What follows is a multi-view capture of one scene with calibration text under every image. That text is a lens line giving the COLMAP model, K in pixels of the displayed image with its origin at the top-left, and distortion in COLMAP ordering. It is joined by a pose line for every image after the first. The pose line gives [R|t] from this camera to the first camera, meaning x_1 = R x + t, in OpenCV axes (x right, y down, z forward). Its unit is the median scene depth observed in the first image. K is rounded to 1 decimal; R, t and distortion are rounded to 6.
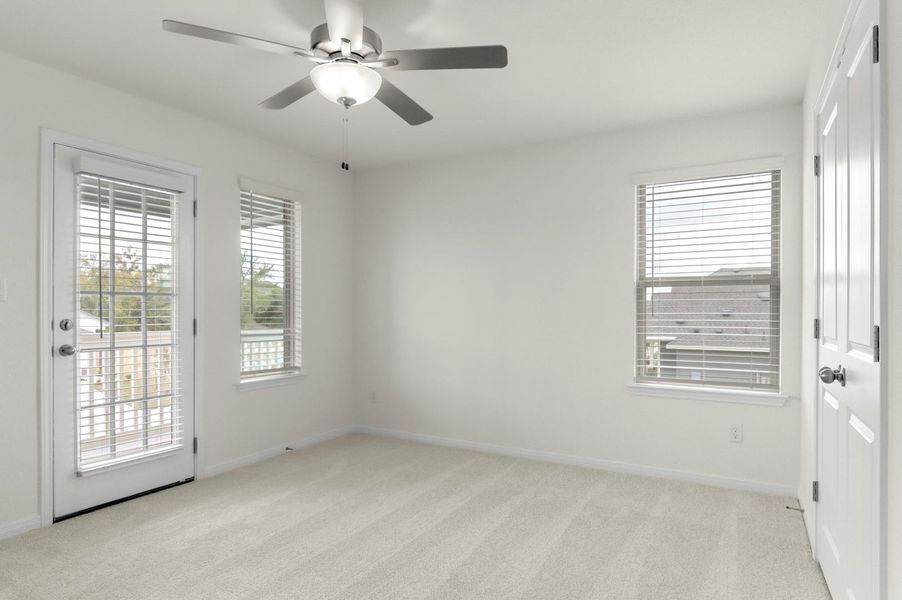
lens RADIAL K [[499.8, 0, 452.5], [0, 499.8, 312.2], [0, 0, 1]] dist [0.000229, -0.000068]
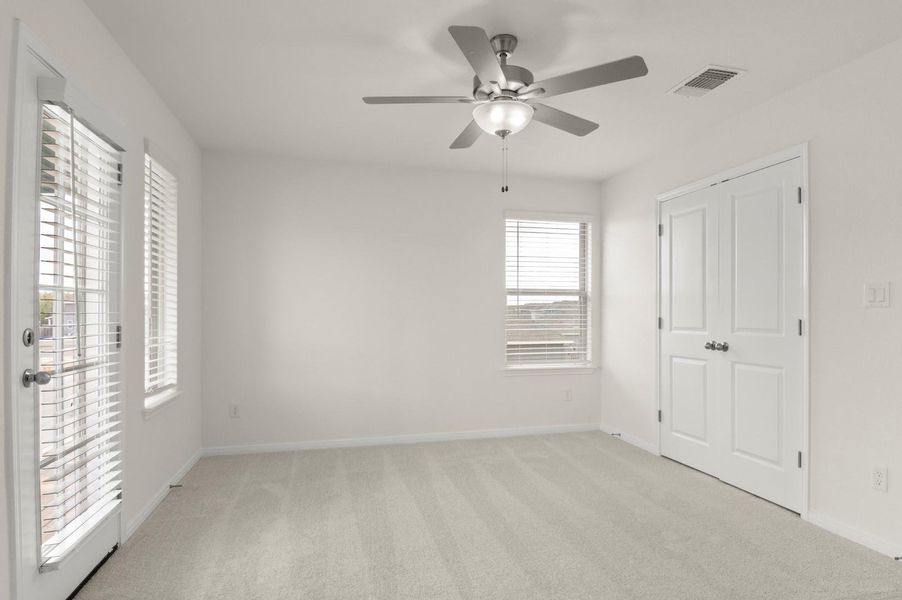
lens RADIAL K [[484.1, 0, 451.5], [0, 484.1, 313.3], [0, 0, 1]] dist [0.004165, -0.000168]
pose [[0.741708, -0.002798, 0.670718, -0.706450], [0.004541, 0.999989, -0.000850, -0.002951], [-0.670708, 0.003676, 0.741712, 0.167801]]
